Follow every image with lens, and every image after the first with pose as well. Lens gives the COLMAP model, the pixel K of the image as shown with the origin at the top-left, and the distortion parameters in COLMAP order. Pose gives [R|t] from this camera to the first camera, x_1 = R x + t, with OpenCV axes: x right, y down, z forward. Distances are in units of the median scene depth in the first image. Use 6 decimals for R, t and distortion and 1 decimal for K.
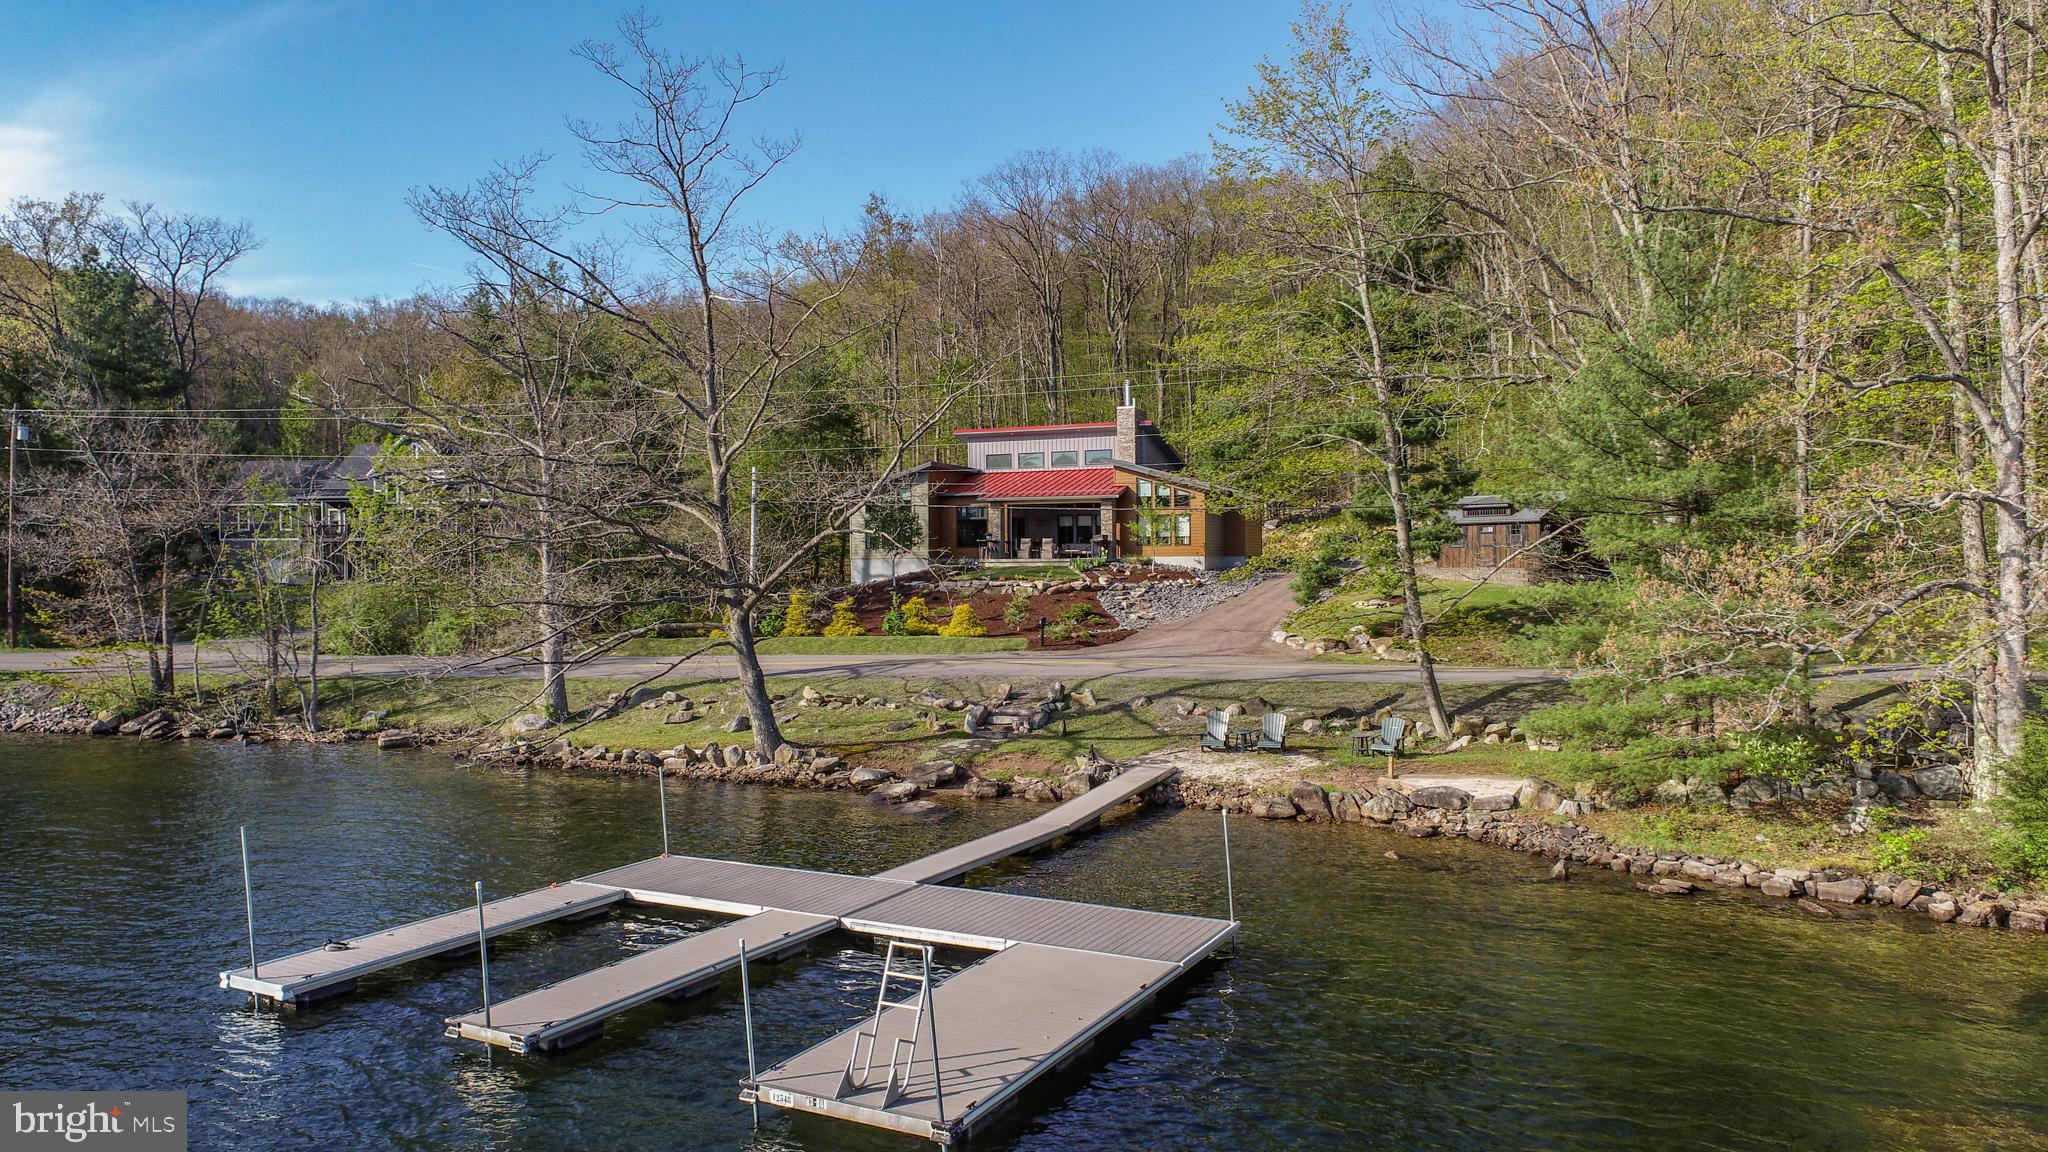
lens RADIAL K [[1403.9, 0, 1028.1], [0, 1403.9, 587.1], [0, 0, 1]] dist [-0.000228, 0.002000]
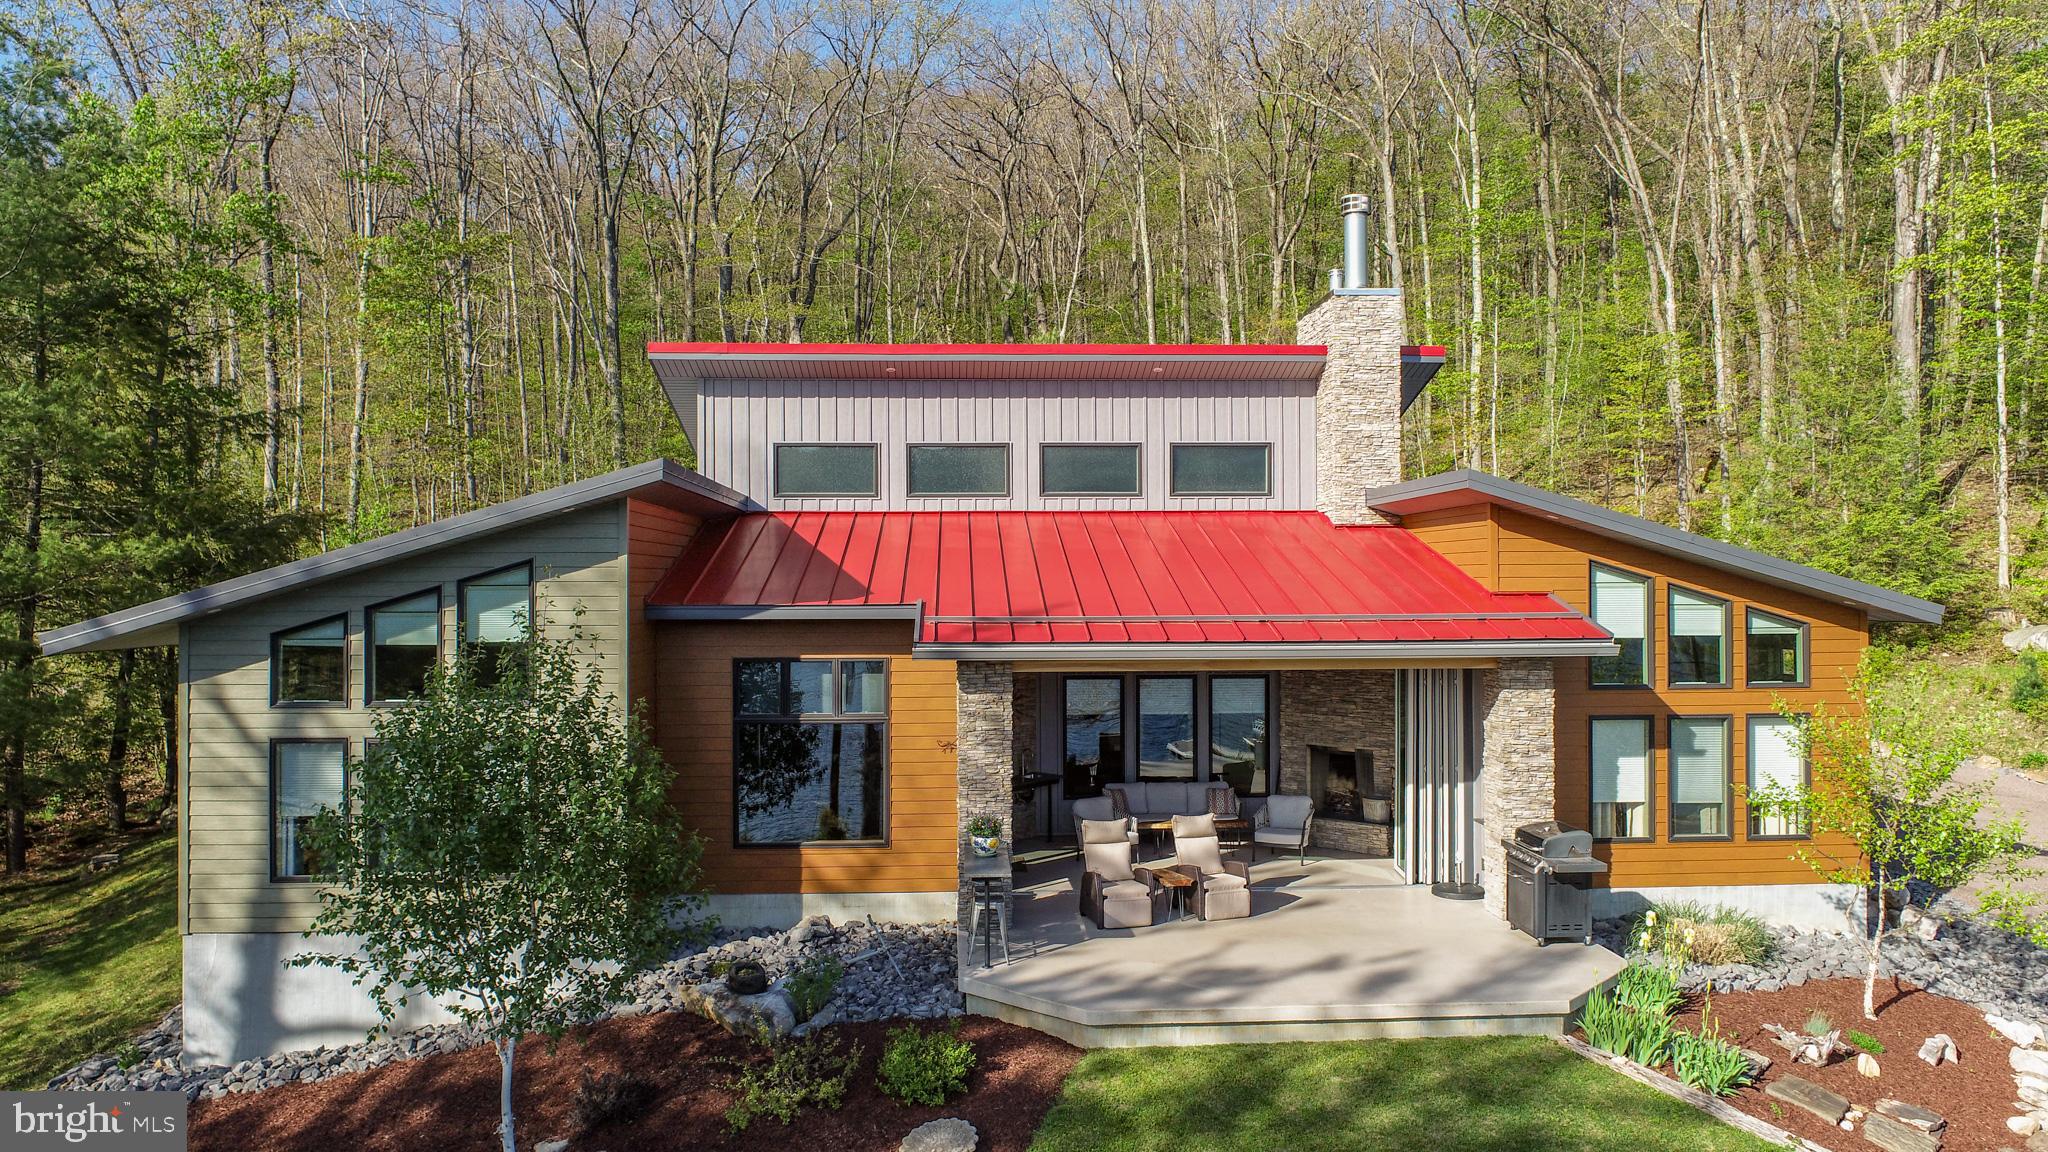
lens RADIAL K [[1407.0, 0, 1029.1], [0, 1407.0, 572.2], [0, 0, 1]] dist [-0.002961, -0.000208]
pose [[0.898239, 0.005284, 0.439476, -0.113474], [0.005921, 0.999691, -0.024122, -0.069866], [-0.439468, 0.024270, 0.897930, 0.818065]]
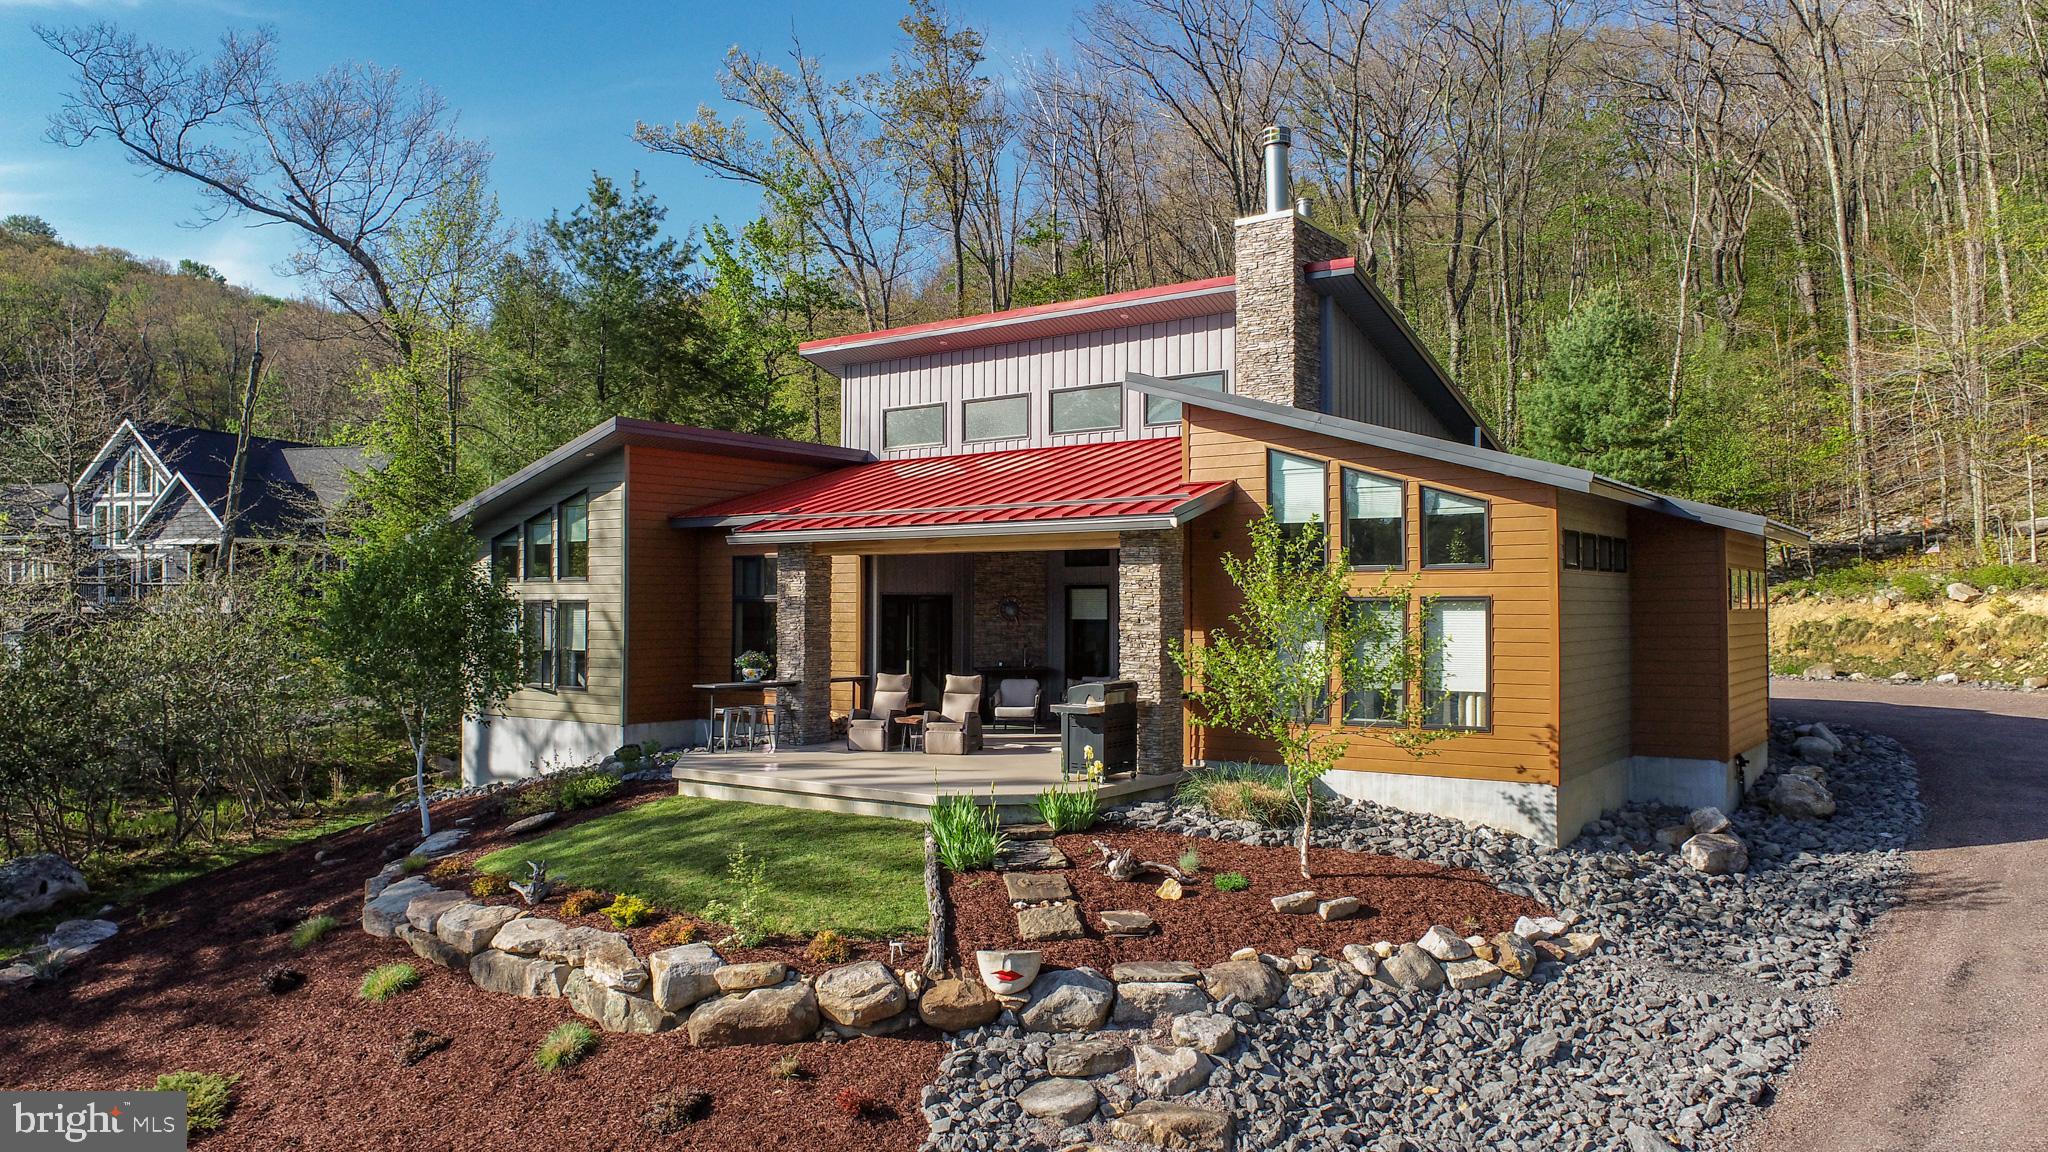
lens RADIAL K [[1403.9, 0, 1028.1], [0, 1403.9, 587.1], [0, 0, 1]] dist [-0.000228, 0.002000]
pose [[0.975747, 0.001379, -0.218895, 0.089759], [-0.007152, 0.999647, -0.025582, -0.045870], [0.218783, 0.026527, 0.975413, 0.739750]]
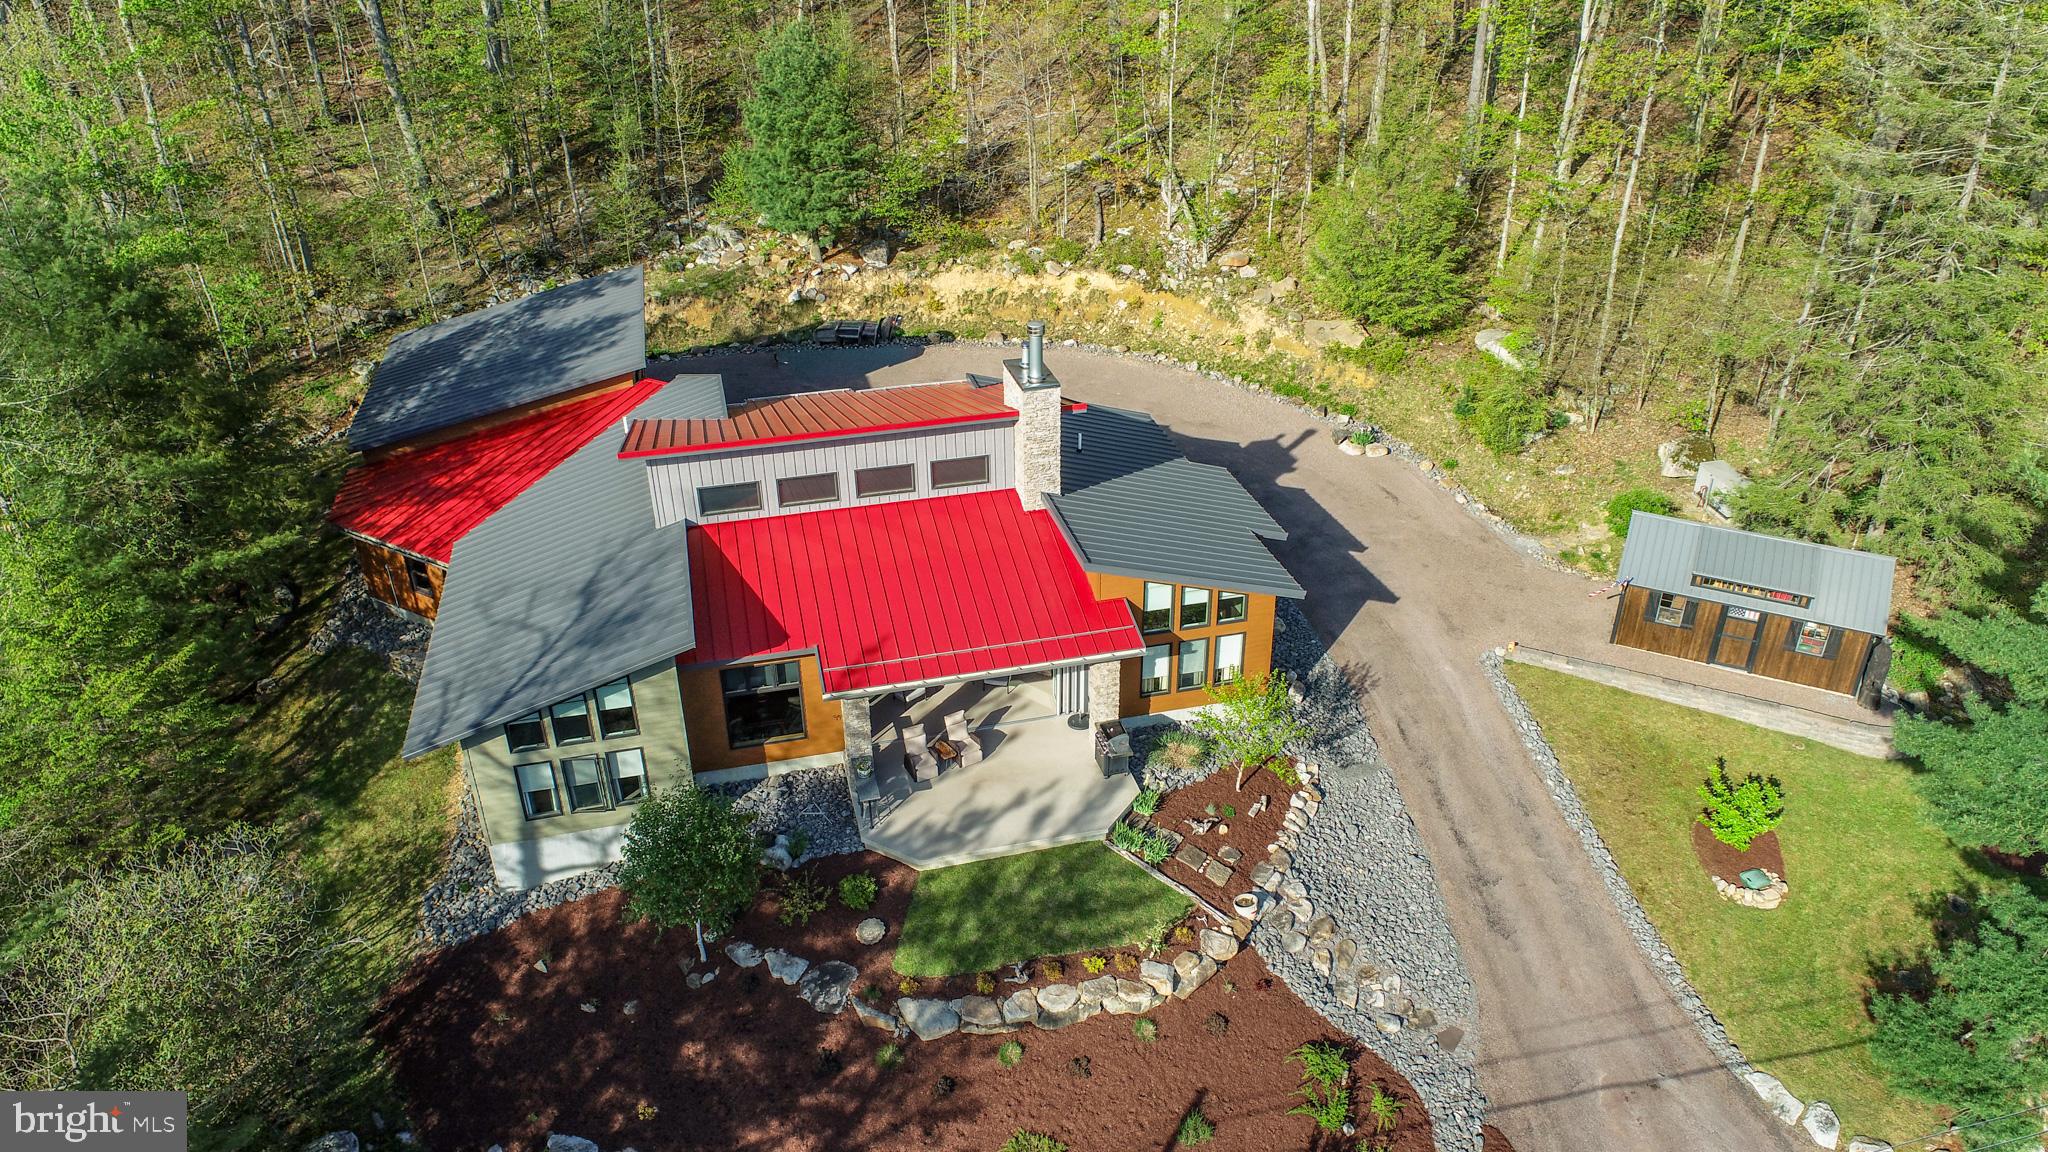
lens RADIAL K [[1403.9, 0, 1028.1], [0, 1403.9, 587.1], [0, 0, 1]] dist [-0.000228, 0.002000]
pose [[0.800276, -0.295862, 0.521559, -0.206541], [0.019786, 0.882354, 0.470170, -0.302077], [-0.599305, -0.365946, 0.711981, 0.671278]]
